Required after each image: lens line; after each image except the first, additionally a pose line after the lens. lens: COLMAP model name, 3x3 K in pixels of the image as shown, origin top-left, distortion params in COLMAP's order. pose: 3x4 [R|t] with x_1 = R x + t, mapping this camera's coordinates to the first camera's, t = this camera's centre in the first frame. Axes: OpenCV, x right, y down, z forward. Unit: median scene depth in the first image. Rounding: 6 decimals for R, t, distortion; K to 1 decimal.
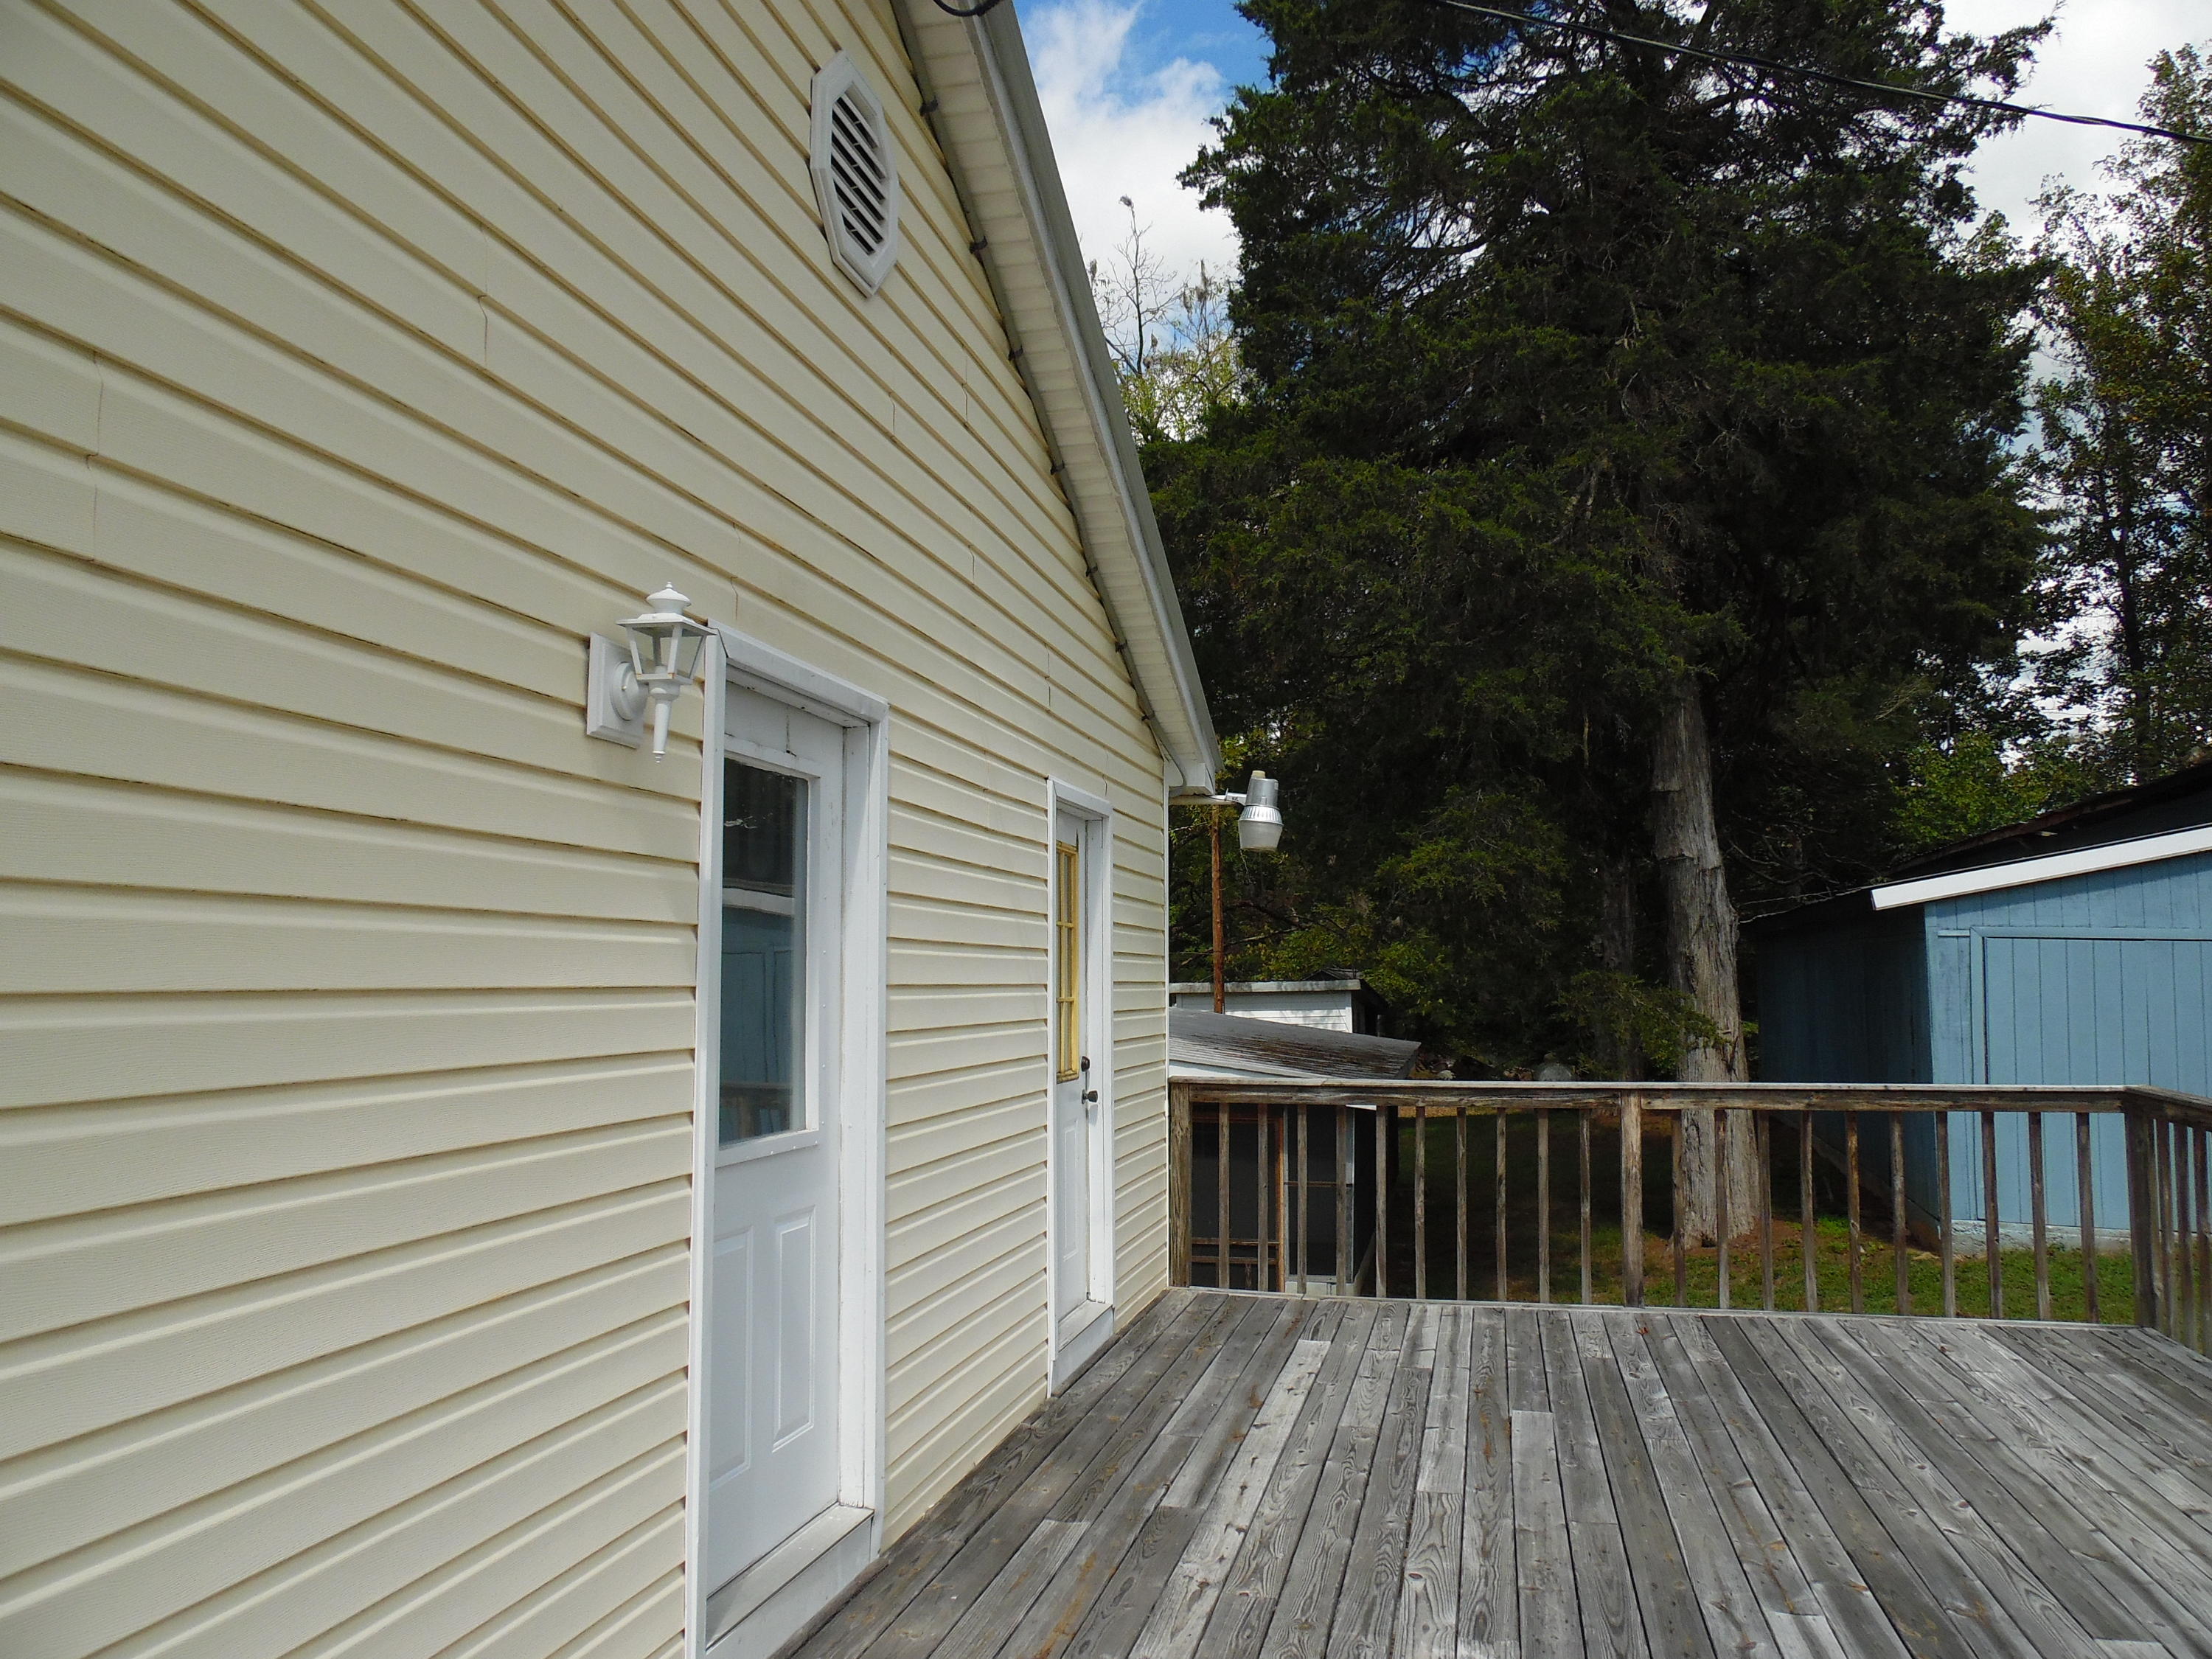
lens RADIAL K [[1657.4, 0, 1106.0], [0, 1657.4, 817.7], [0, 0, 1]] dist [-0.047906, 0.094162]
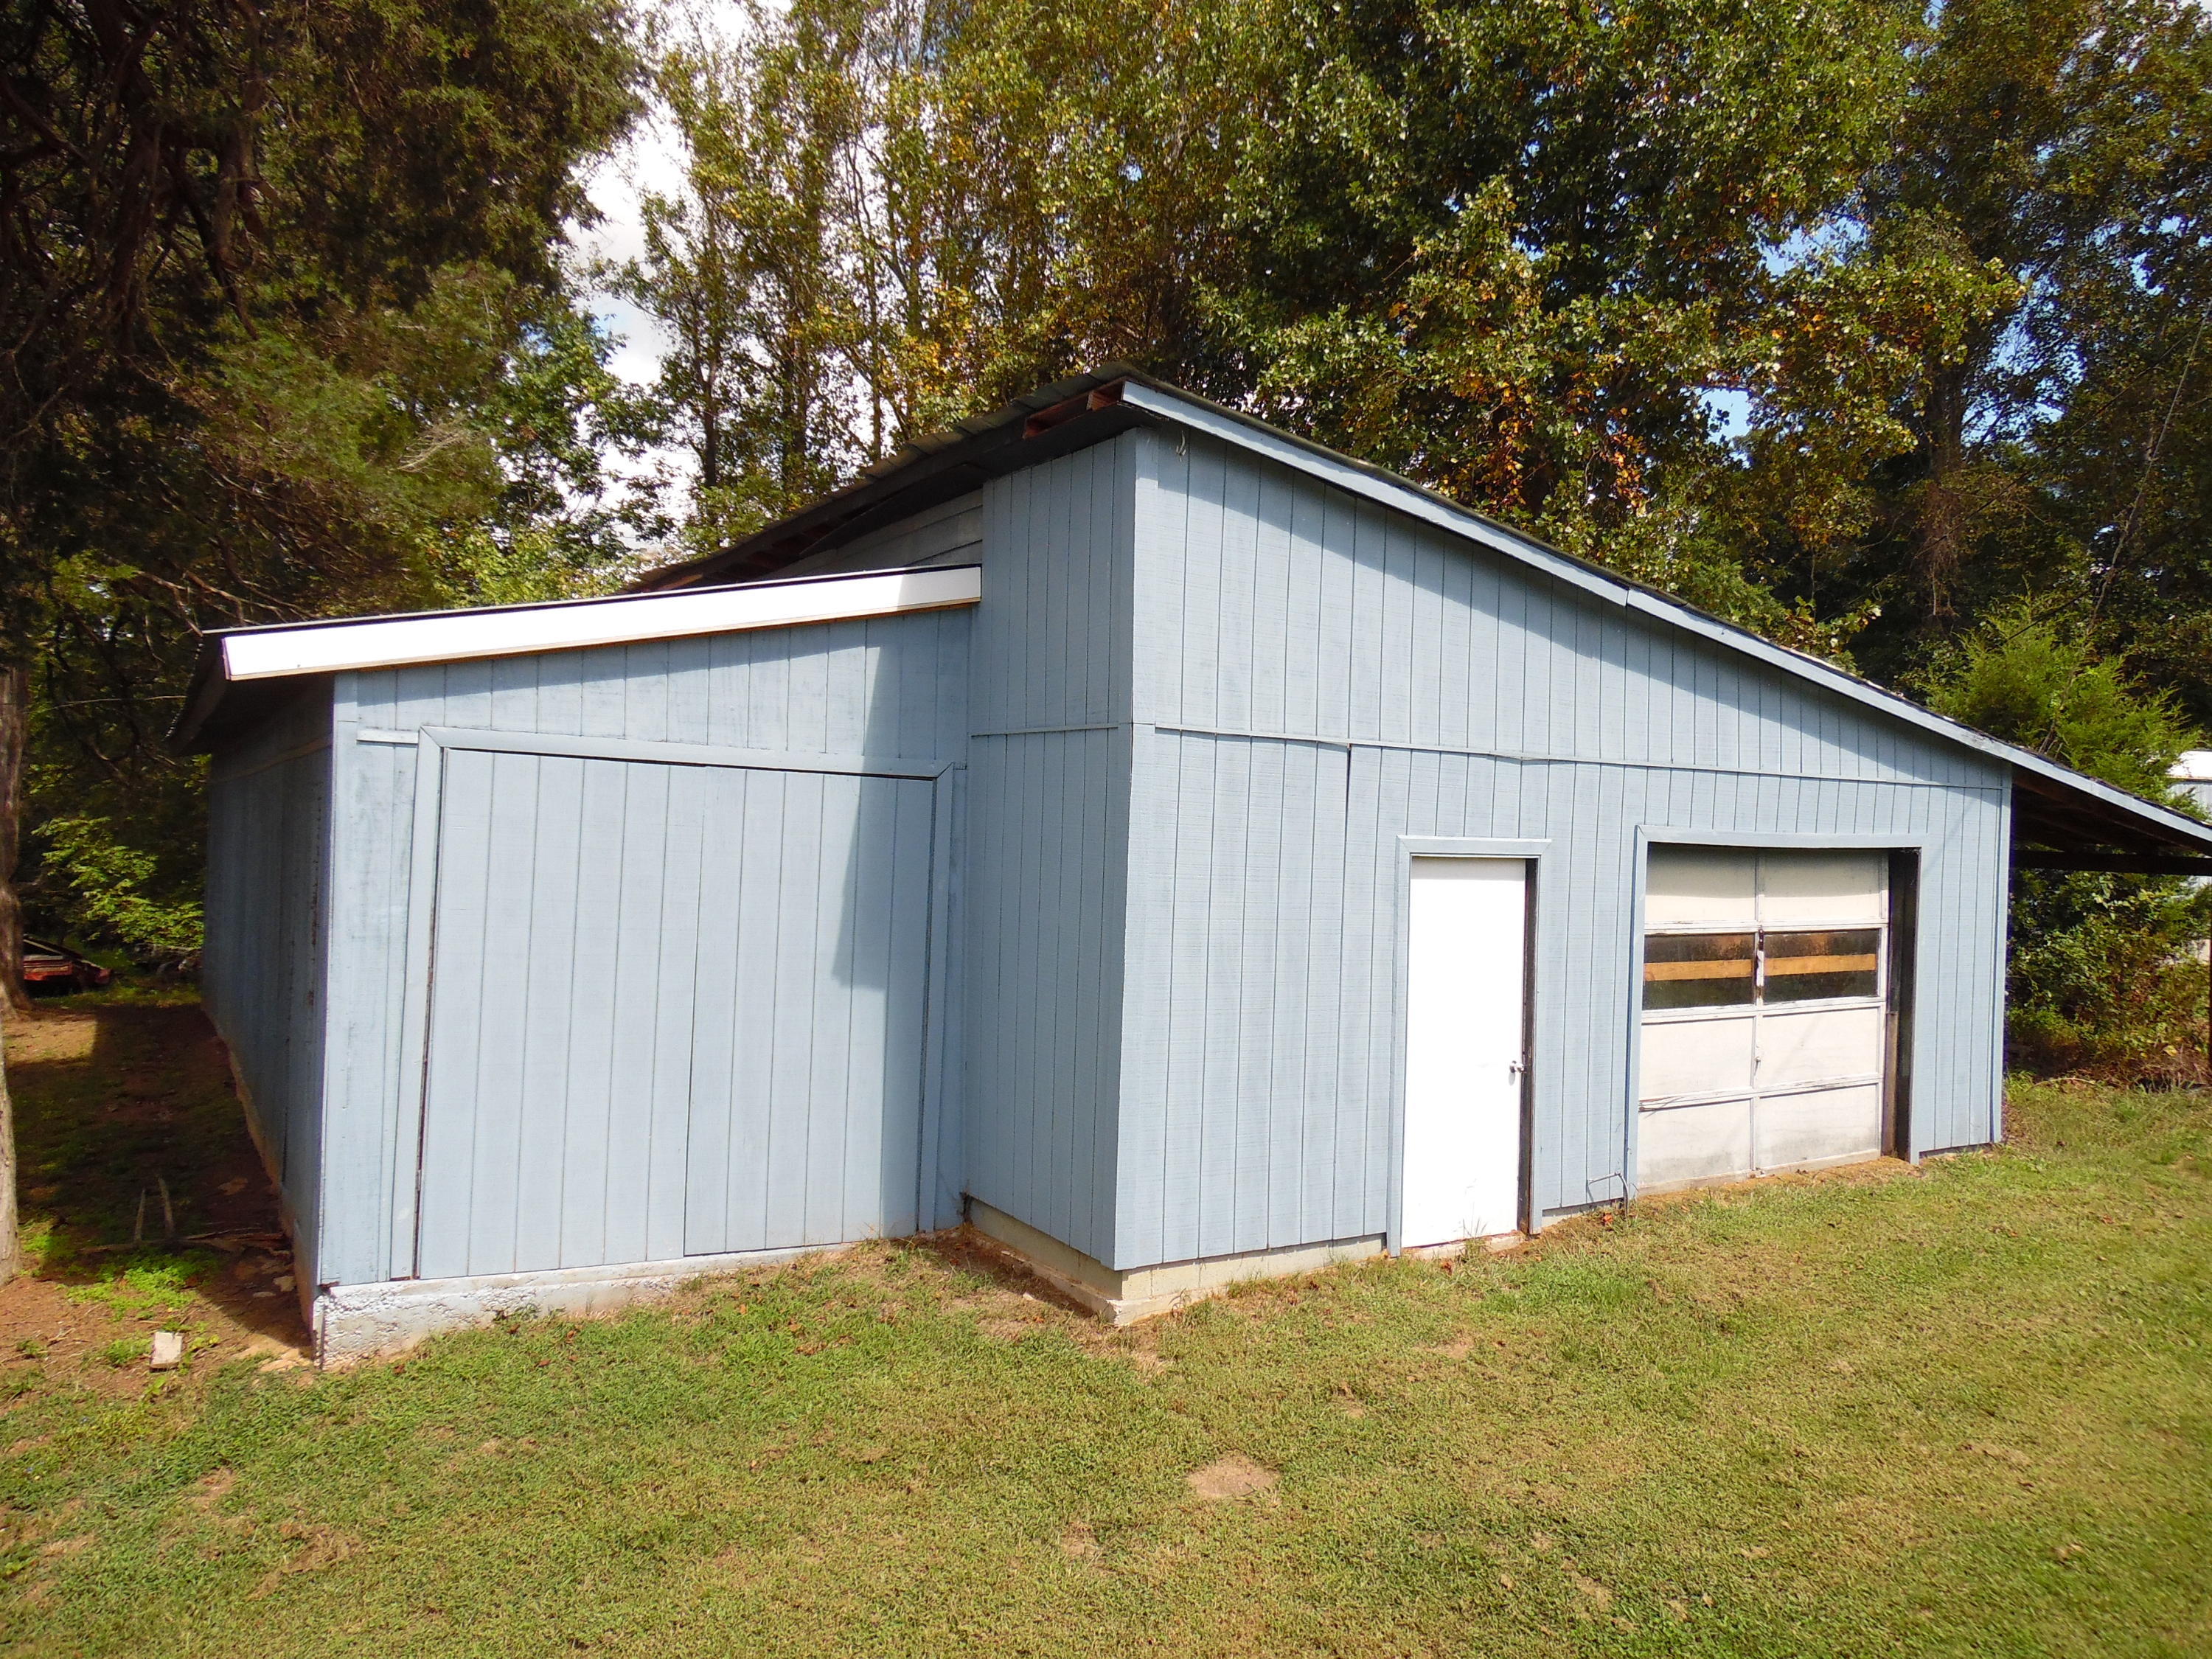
lens RADIAL K [[1657.4, 0, 1106.0], [0, 1657.4, 817.7], [0, 0, 1]] dist [-0.047906, 0.094162]
pose [[0.692538, 0.029554, 0.720776, 0.101396], [-0.092152, 0.994599, 0.047760, 0.016970], [-0.715471, -0.099497, 0.691521, 0.162792]]
